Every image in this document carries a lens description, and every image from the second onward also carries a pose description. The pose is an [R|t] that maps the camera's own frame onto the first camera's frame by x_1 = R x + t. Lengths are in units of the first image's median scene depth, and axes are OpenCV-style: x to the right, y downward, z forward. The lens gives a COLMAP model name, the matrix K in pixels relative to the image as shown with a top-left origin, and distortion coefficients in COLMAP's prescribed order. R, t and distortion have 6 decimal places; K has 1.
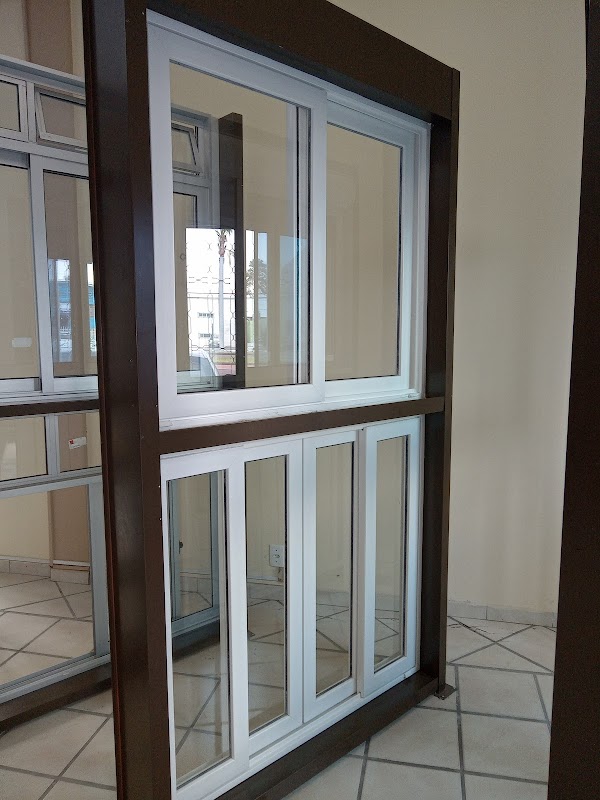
lens RADIAL K [[589.7, 0, 300.0], [0, 589.7, 400.0], [0, 0, 1]] dist [-0.030129, 0.003094]
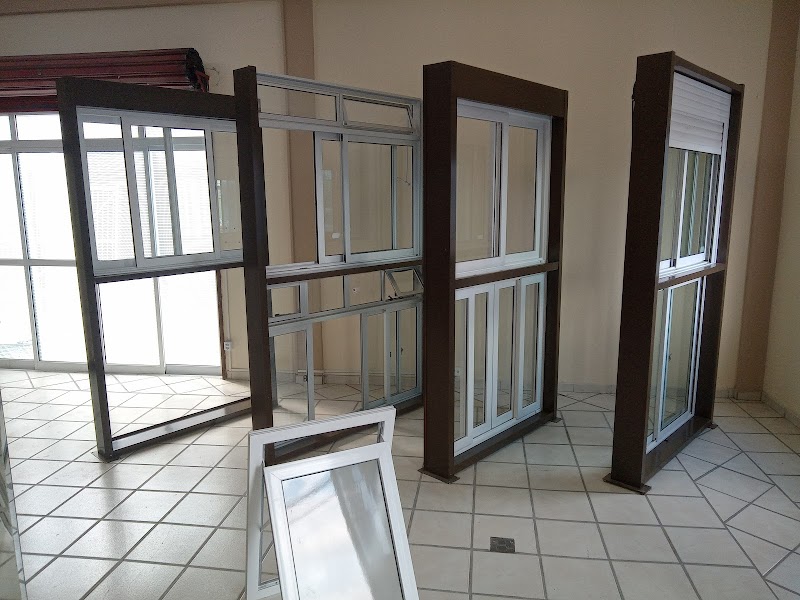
lens RADIAL K [[589.7, 0, 400.0], [0, 589.7, 300.0], [0, 0, 1]] dist [-0.030129, 0.003094]
pose [[0.996800, -0.019202, 0.077599, -0.420368], [0.014362, 0.997944, 0.062455, -0.009359], [-0.078639, -0.061141, 0.995027, -0.871493]]
